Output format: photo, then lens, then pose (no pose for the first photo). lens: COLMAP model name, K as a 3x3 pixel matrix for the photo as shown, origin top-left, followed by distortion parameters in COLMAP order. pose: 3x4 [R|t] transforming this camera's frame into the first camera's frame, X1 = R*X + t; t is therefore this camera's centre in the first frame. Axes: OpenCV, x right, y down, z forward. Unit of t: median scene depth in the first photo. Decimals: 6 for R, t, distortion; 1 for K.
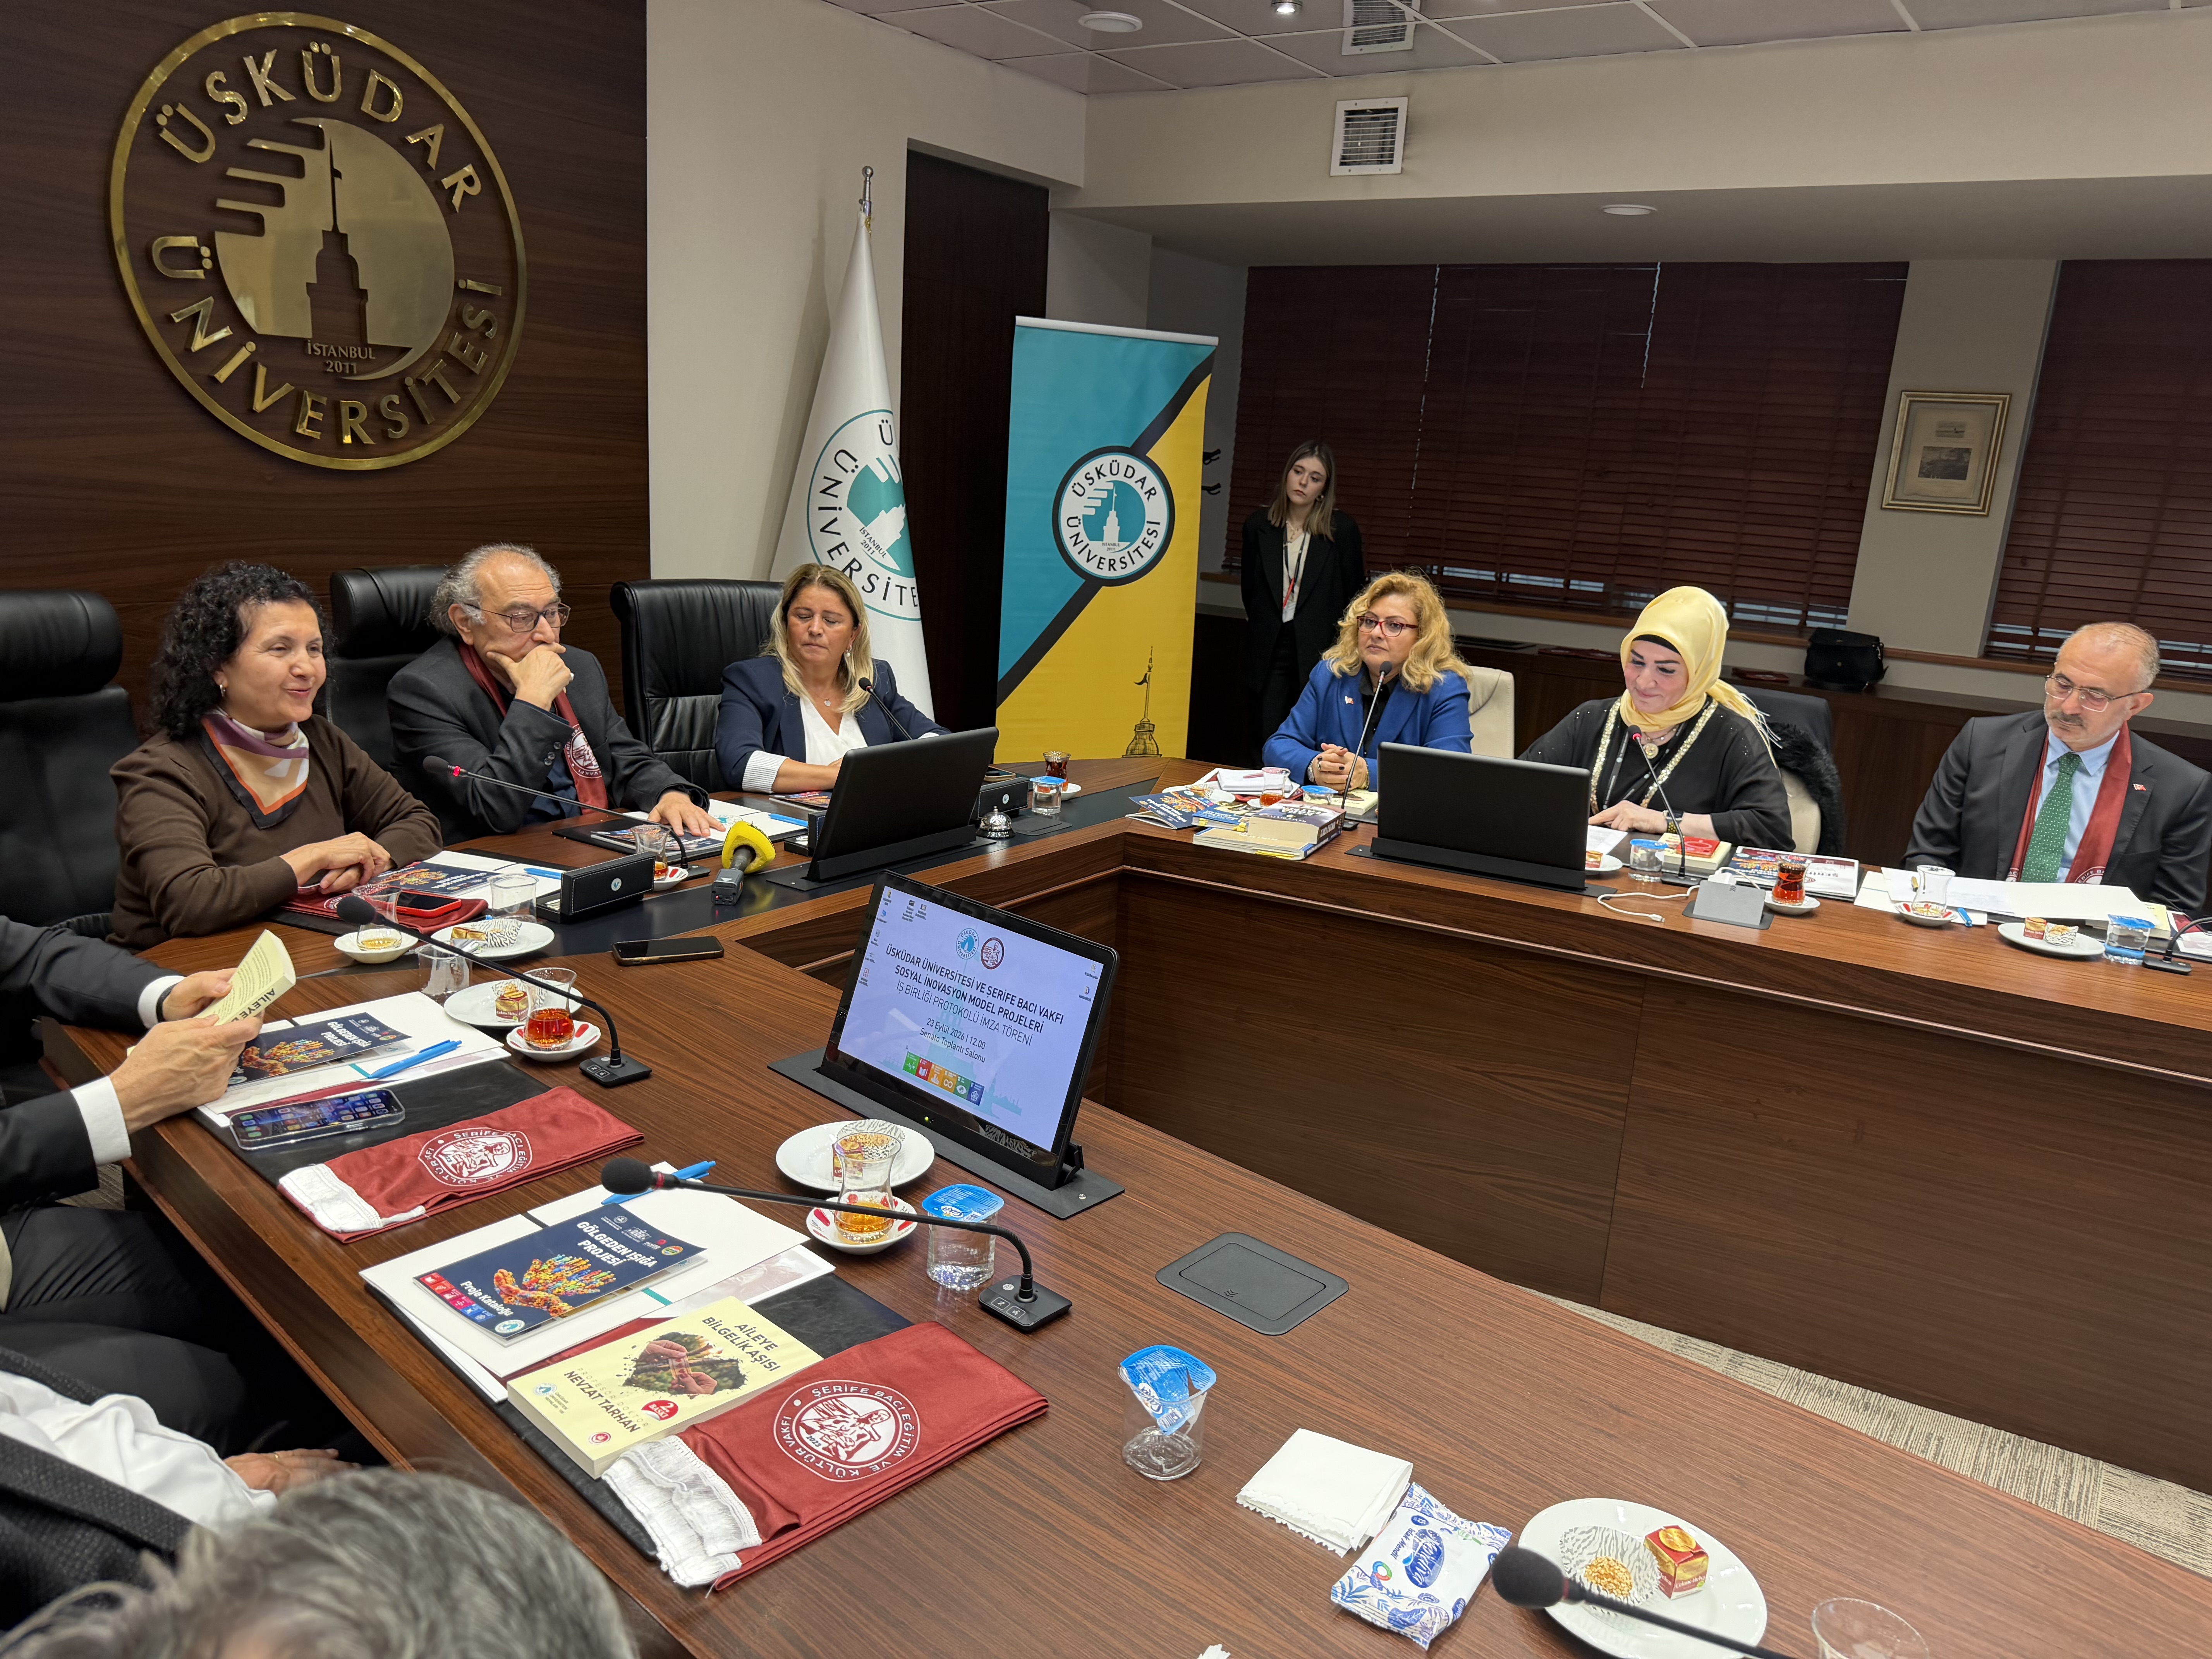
lens RADIAL K [[1587.7, 0, 1128.8], [0, 1587.7, 836.5], [0, 0, 1]] dist [0.052380, -0.077619]
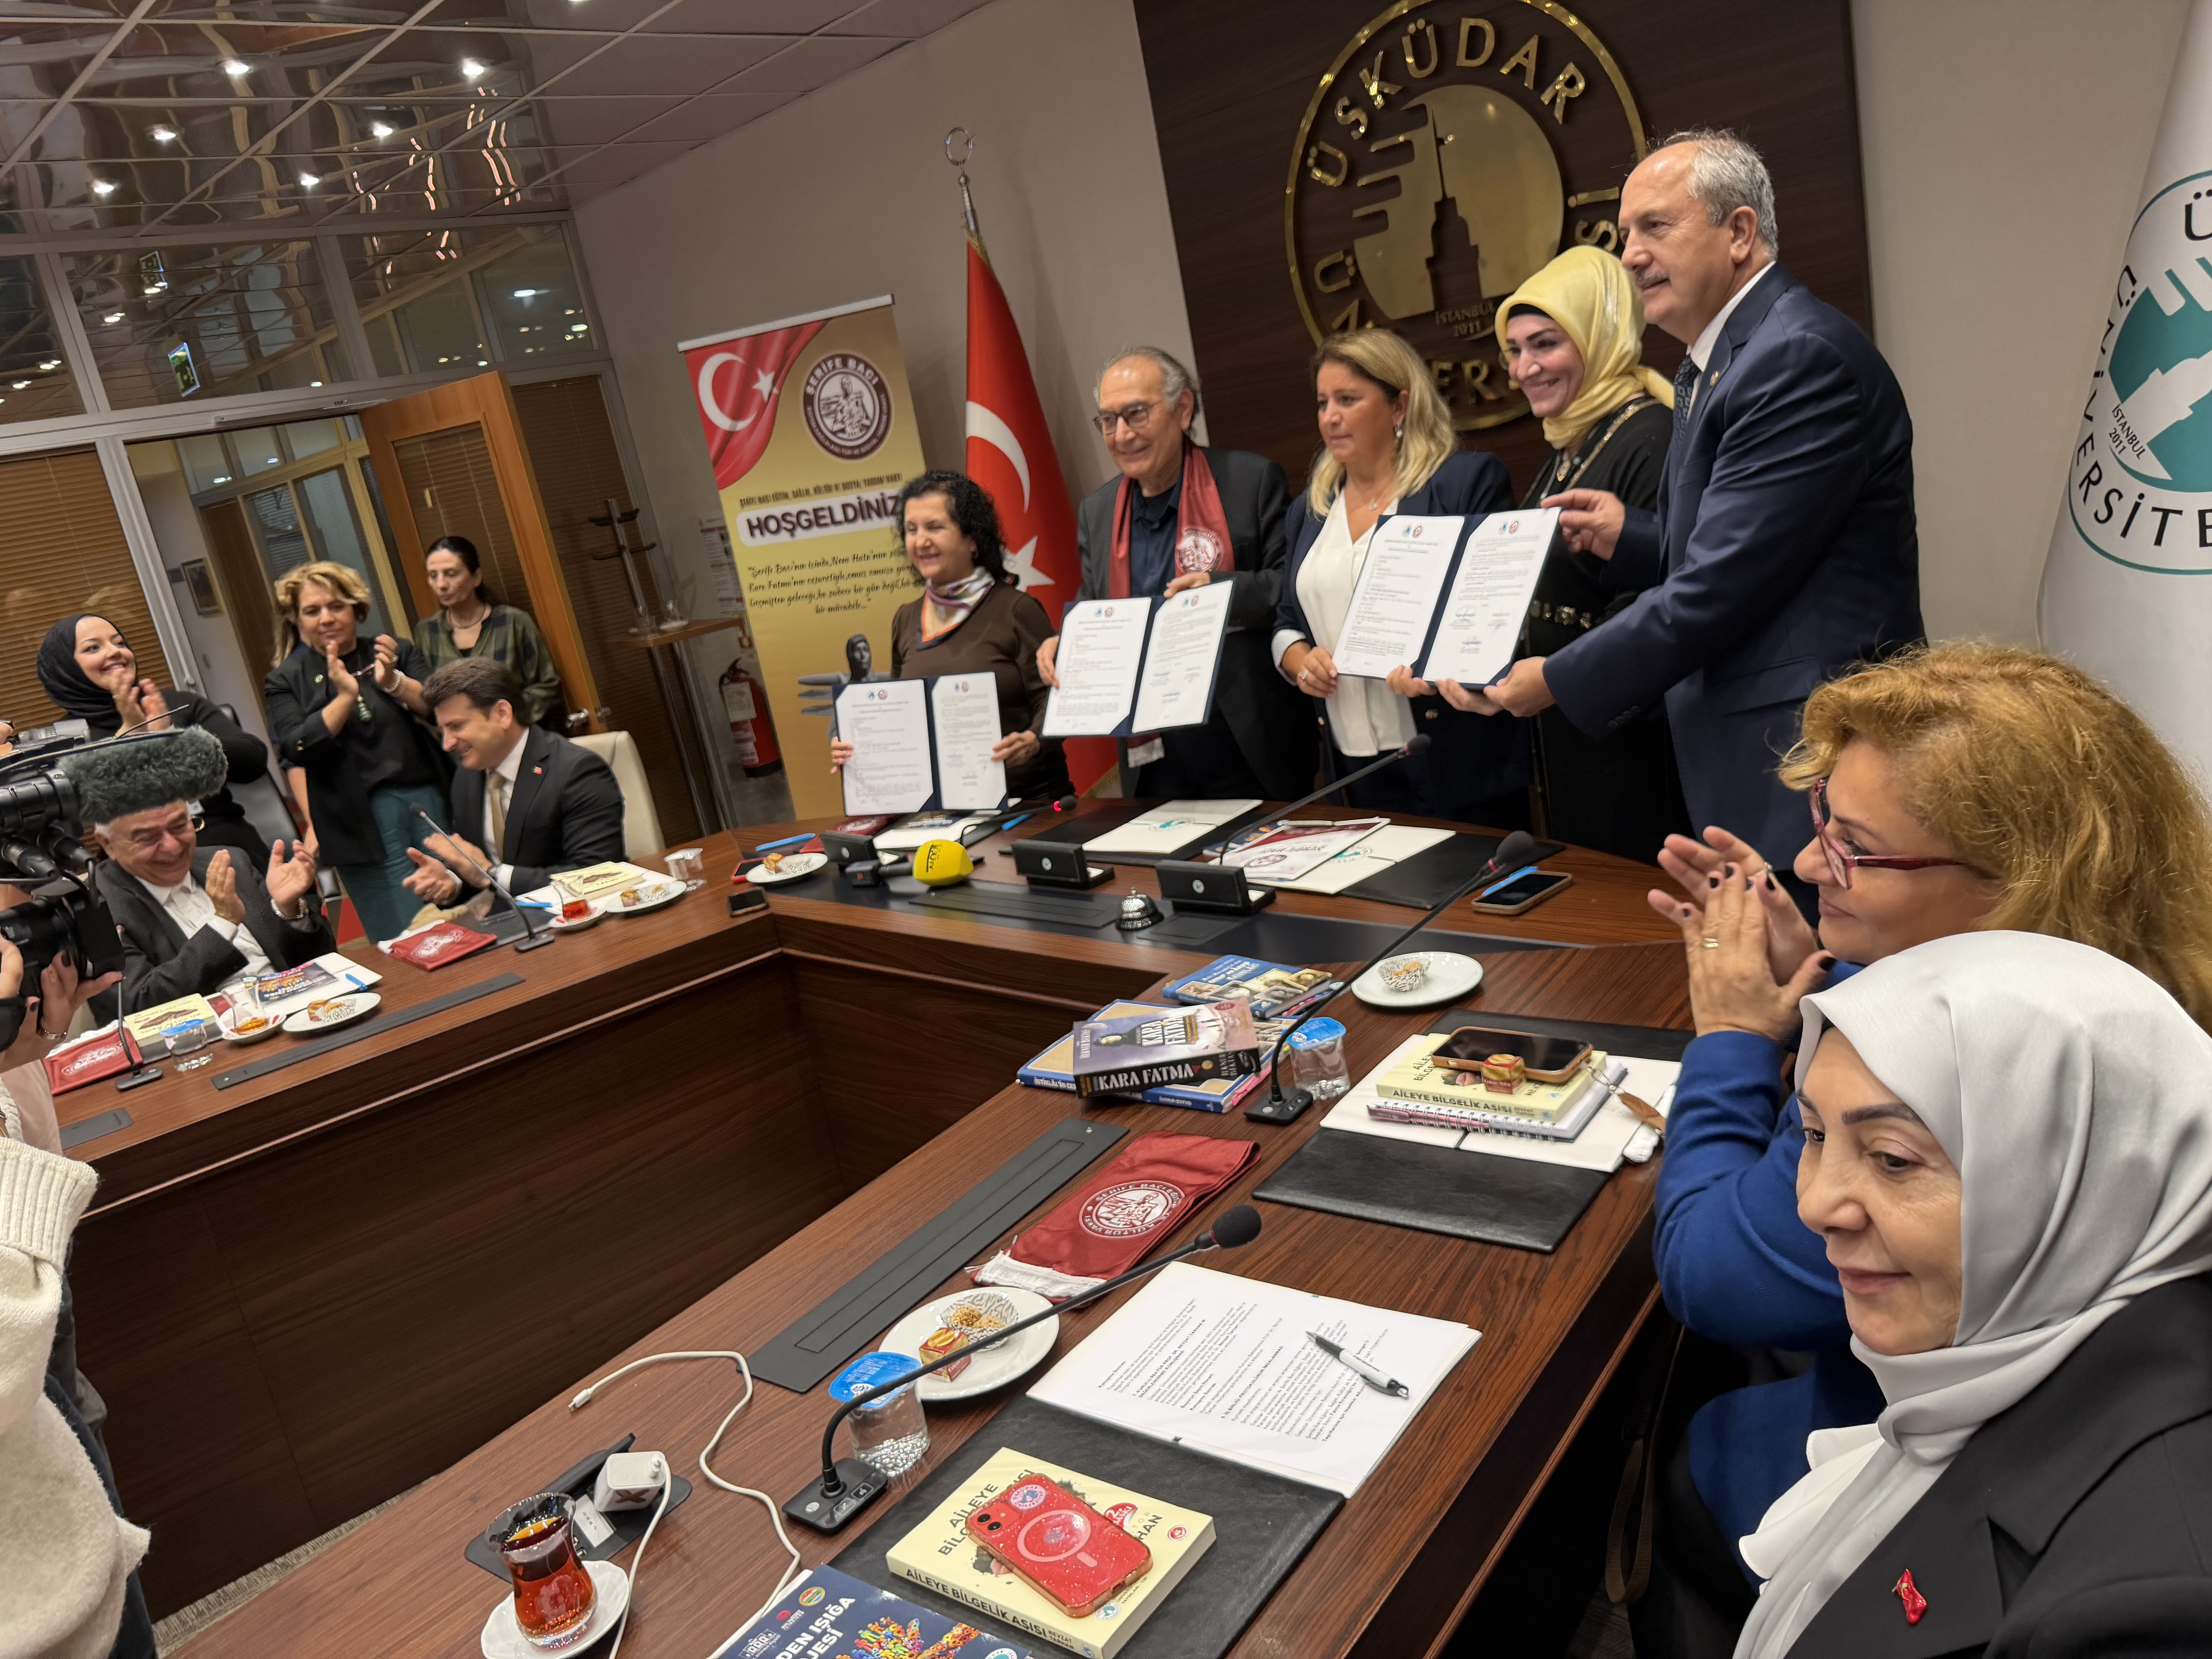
lens RADIAL K [[1587.7, 0, 1100.4], [0, 1587.7, 842.2], [0, 0, 1]] dist [0.052380, -0.077619]
pose [[-0.184423, 0.221653, -0.957527, 0.651683], [-0.057047, 0.970182, 0.235570, -0.215715], [0.981190, 0.098069, -0.166279, 1.038990]]
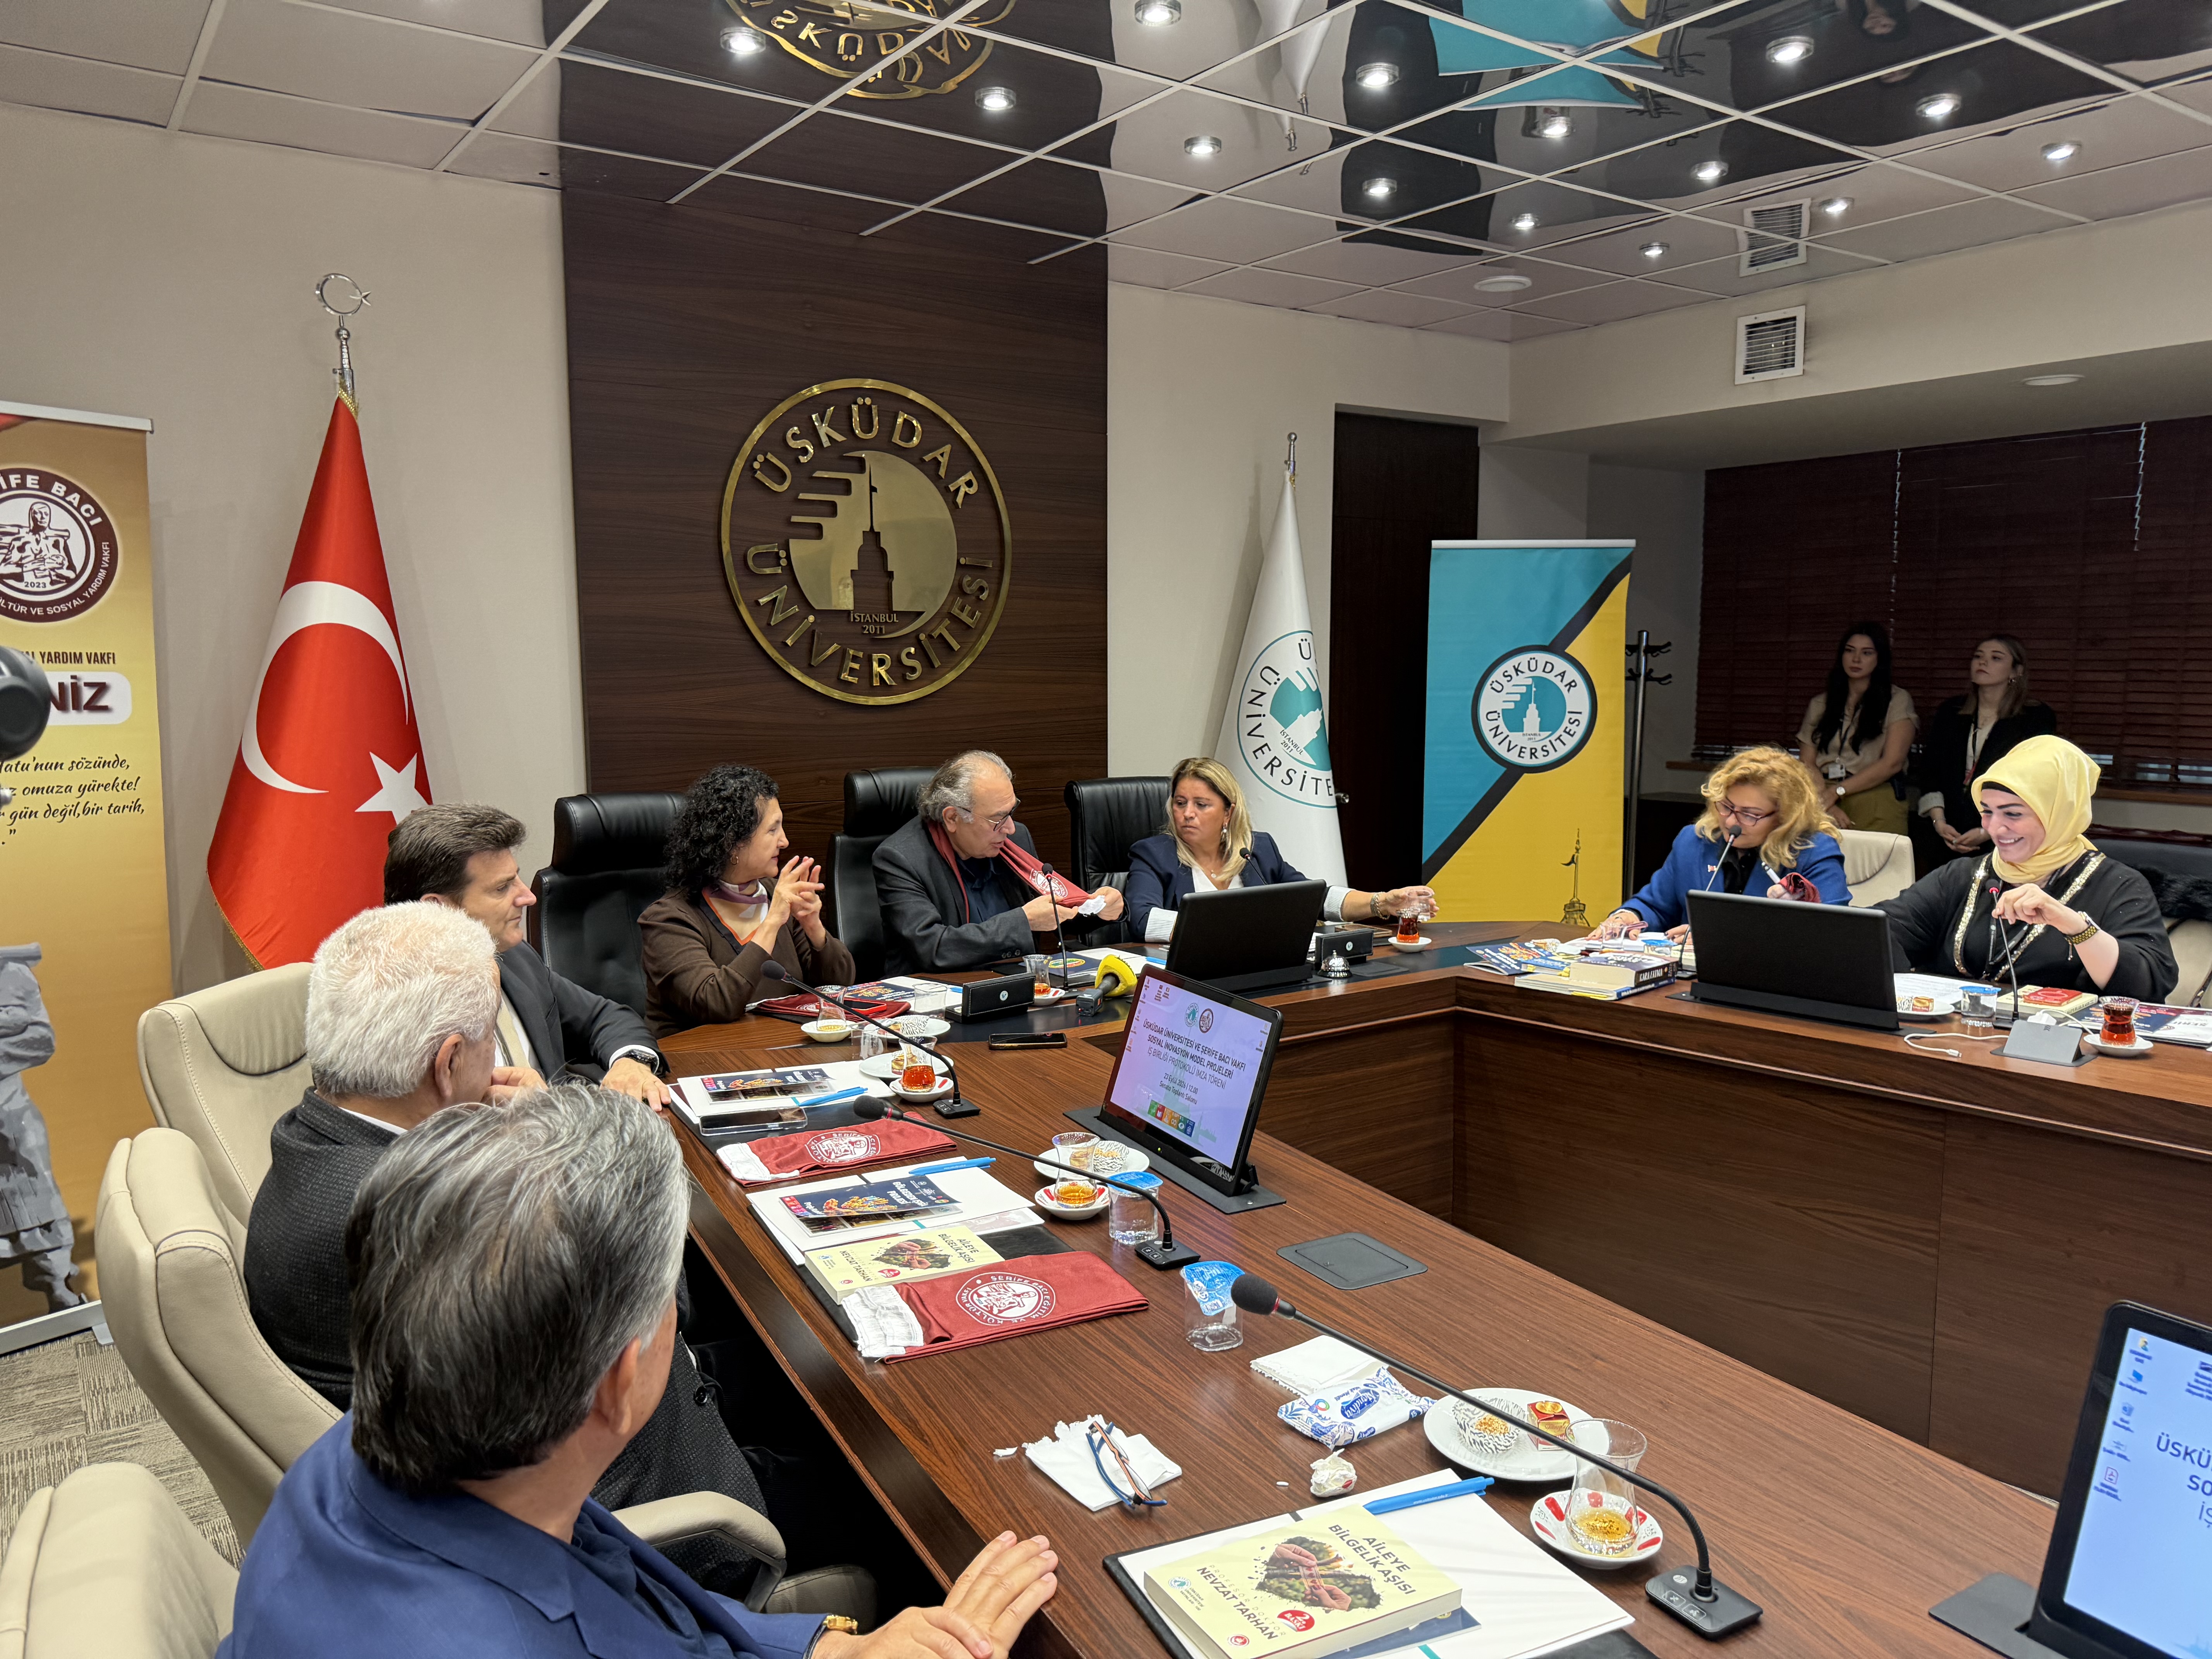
lens RADIAL K [[1587.7, 0, 1101.4], [0, 1587.7, 829.3], [0, 0, 1]] dist [0.052380, -0.077619]
pose [[0.933396, -0.028714, -0.357697, 0.162674], [-0.022521, 0.990141, -0.138251, 0.053494], [0.358140, 0.137098, 0.923547, -0.137909]]
